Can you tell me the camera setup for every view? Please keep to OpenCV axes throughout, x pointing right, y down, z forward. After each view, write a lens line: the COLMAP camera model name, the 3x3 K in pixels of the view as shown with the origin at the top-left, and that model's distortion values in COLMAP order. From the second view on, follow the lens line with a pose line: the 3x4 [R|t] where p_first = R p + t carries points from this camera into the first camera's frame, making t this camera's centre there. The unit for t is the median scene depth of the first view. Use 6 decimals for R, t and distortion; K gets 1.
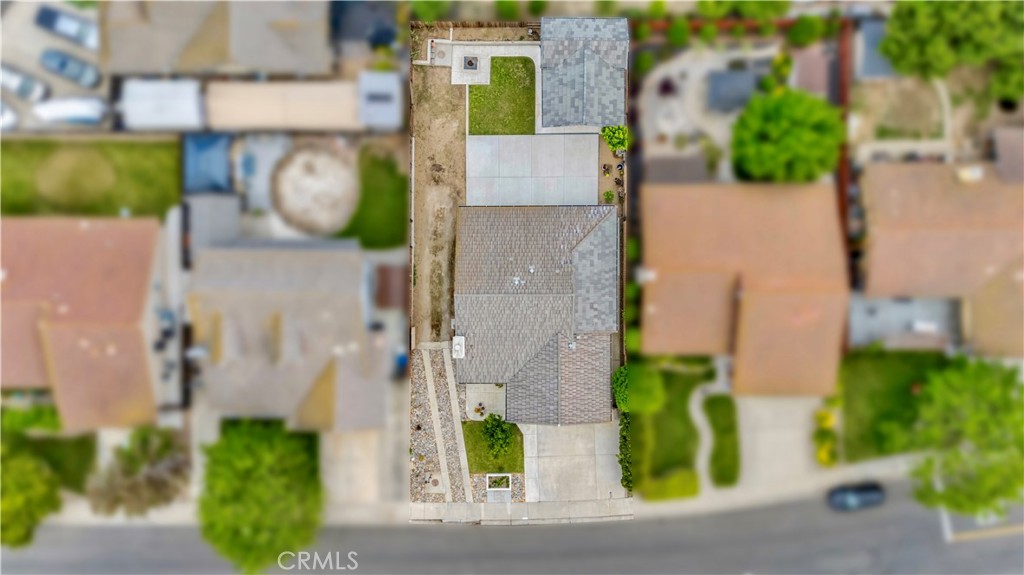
lens RADIAL K [[744.1, 0, 512.0], [0, 744.1, 287.5], [0, 0, 1]] dist [0.071818, -0.060581]
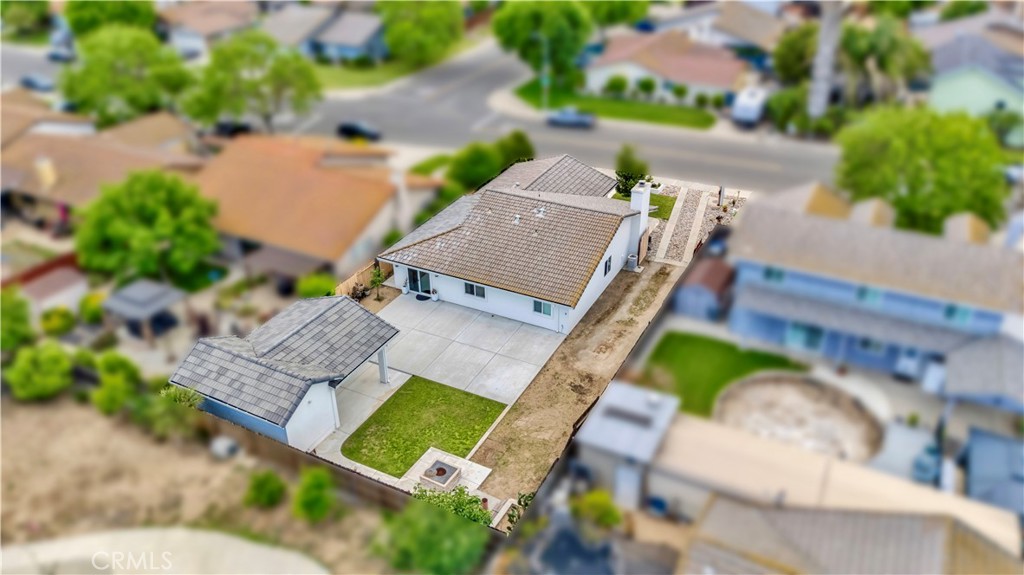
lens RADIAL K [[744.1, 0, 512.0], [0, 744.1, 287.5], [0, 0, 1]] dist [0.071818, -0.060581]
pose [[-0.887232, -0.214599, 0.408371, -0.280622], [0.460663, -0.459485, 0.759383, -0.605605], [0.024677, 0.861870, 0.506528, 0.622770]]
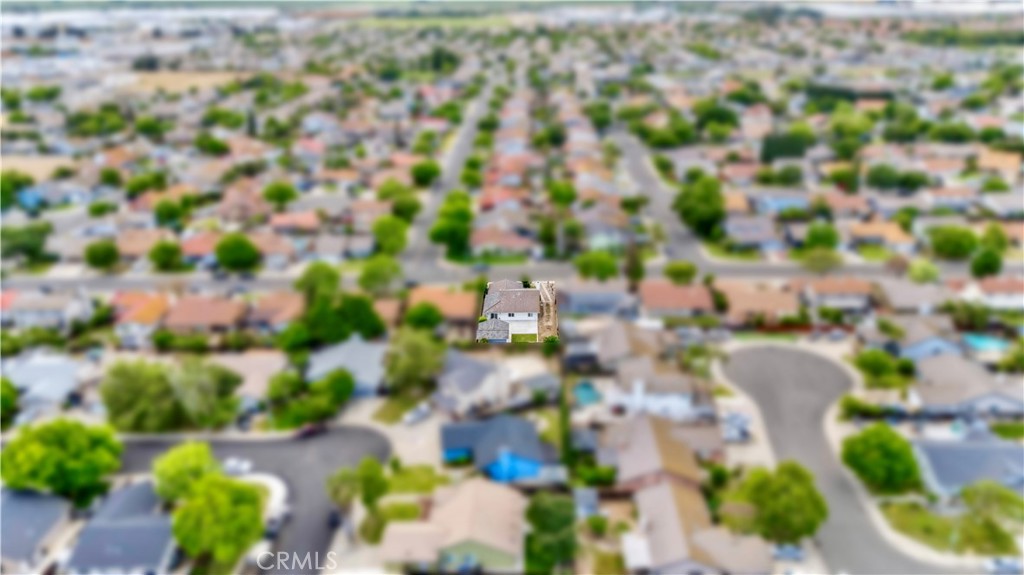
lens RADIAL K [[744.1, 0, 512.0], [0, 744.1, 287.5], [0, 0, 1]] dist [0.071818, -0.060581]
pose [[-0.999695, 0.017257, 0.017644, -0.018886], [0.009944, -0.372655, 0.927917, -2.538821], [0.022588, 0.927810, 0.372370, -0.111461]]
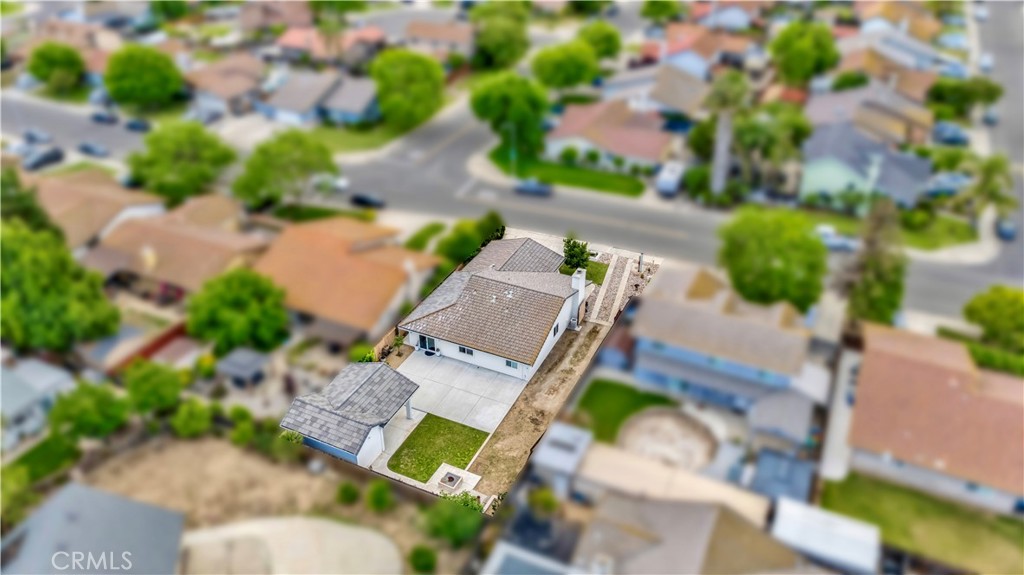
lens RADIAL K [[744.1, 0, 512.0], [0, 744.1, 287.5], [0, 0, 1]] dist [0.071818, -0.060581]
pose [[-0.904465, -0.223005, 0.363609, -0.378293], [0.426402, -0.494963, 0.757096, -0.802659], [0.011137, 0.839810, 0.542766, 0.346589]]
